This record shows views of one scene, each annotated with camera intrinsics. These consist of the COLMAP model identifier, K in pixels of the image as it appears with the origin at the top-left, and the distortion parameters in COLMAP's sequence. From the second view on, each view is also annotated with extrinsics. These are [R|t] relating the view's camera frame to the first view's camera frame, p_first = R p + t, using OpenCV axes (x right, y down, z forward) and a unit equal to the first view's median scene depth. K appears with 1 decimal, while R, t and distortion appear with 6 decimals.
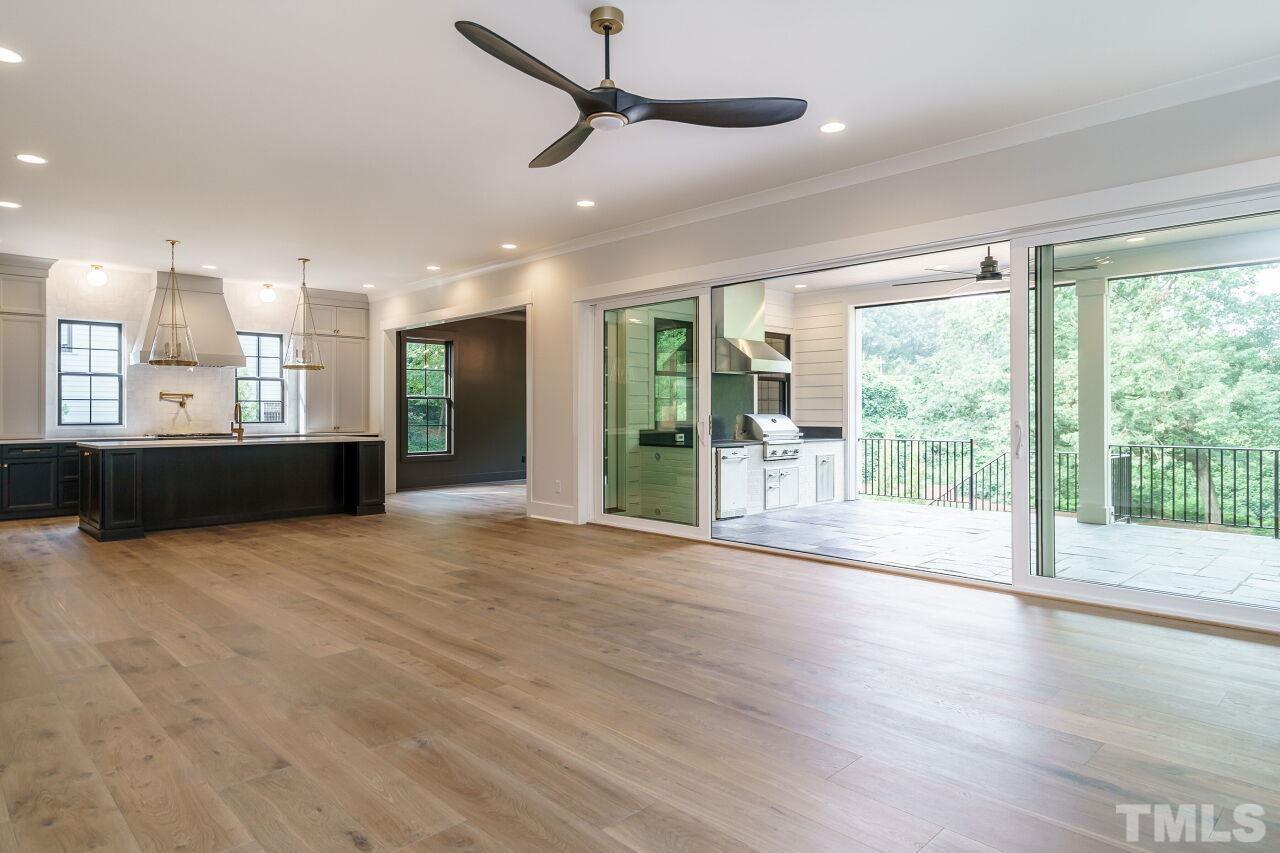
lens RADIAL K [[752.2, 0, 640.7], [0, 752.2, 409.1], [0, 0, 1]] dist [0.009226, -0.001152]
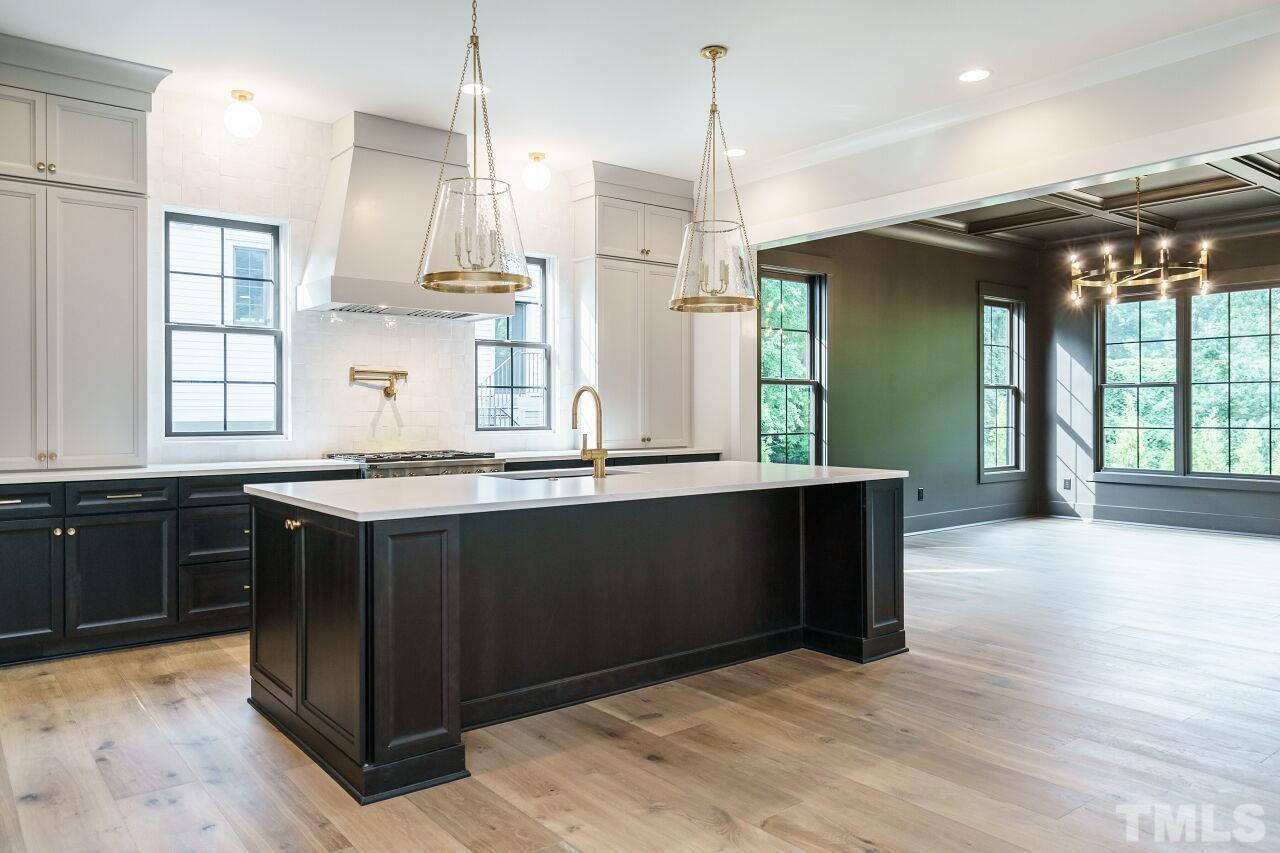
lens RADIAL K [[910.2, 0, 640.9], [0, 910.2, 408.6], [0, 0, 1]] dist [0.007613, -0.005061]
pose [[0.994219, -0.001174, -0.107367, -0.919193], [0.001441, 0.999996, 0.002407, 0.006780], [0.107364, -0.002548, 0.994217, 1.033822]]
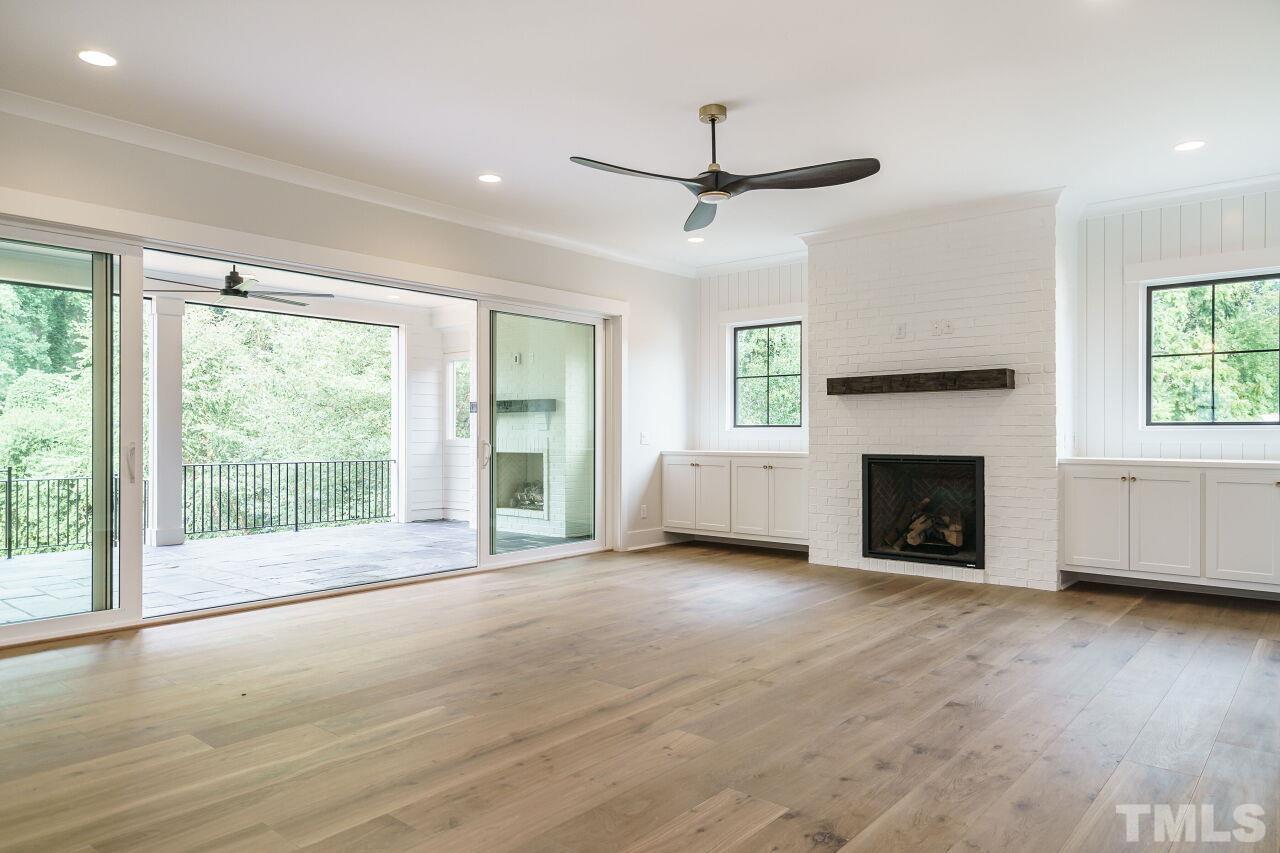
lens RADIAL K [[824.8, 0, 640.7], [0, 824.8, 427.6], [0, 0, 1]] dist [-0.001984, -0.000342]
pose [[-0.088139, 0.005810, 0.996091, -1.139149], [-0.001734, 0.999981, -0.005986, 0.004406], [-0.996107, -0.002254, -0.088128, 1.027792]]
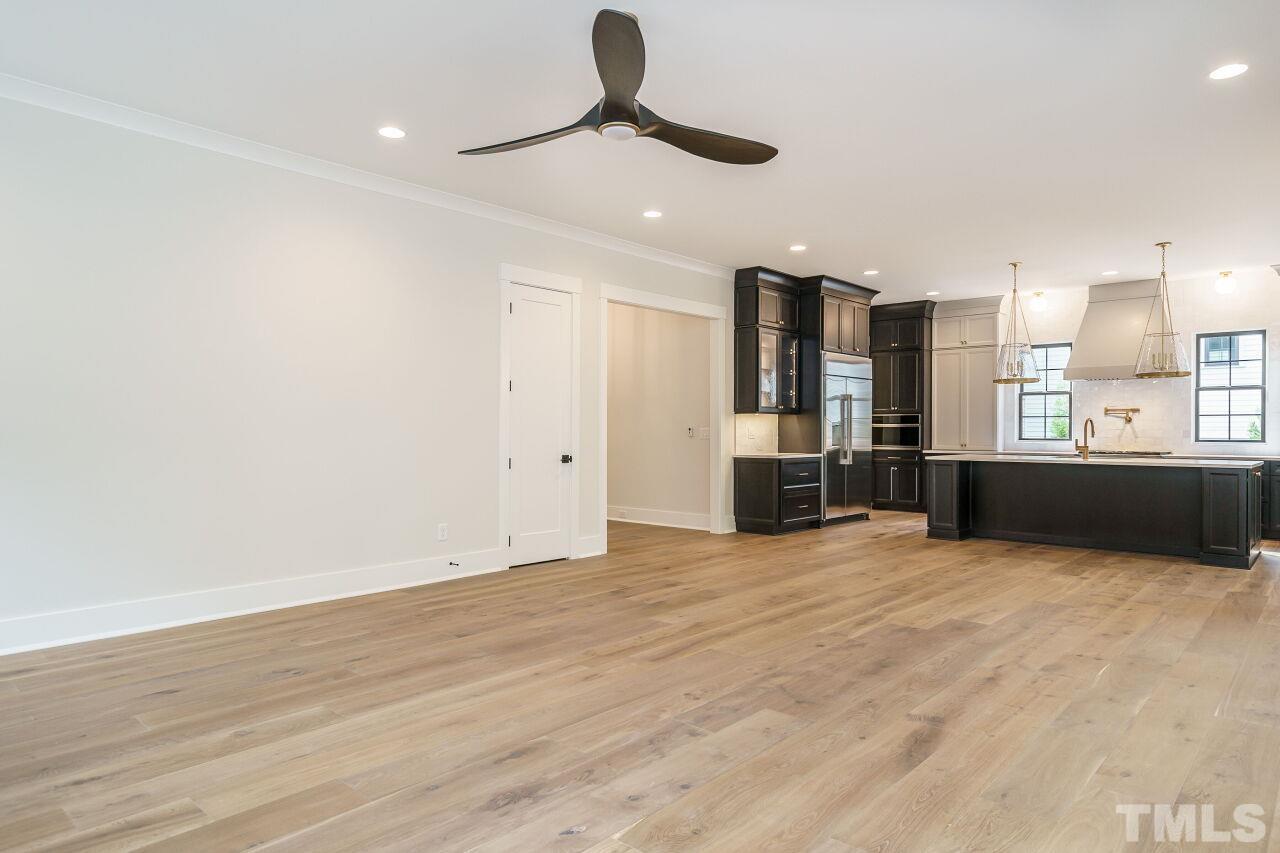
lens RADIAL K [[772.8, 0, 634.7], [0, 772.8, 431.9], [0, 0, 1]] dist [0.008682, 0.000519]
pose [[0.050120, 0.004946, -0.998731, 0.797096], [0.004726, 0.999975, 0.005189, 0.001554], [0.998732, -0.004980, 0.050095, 0.808429]]
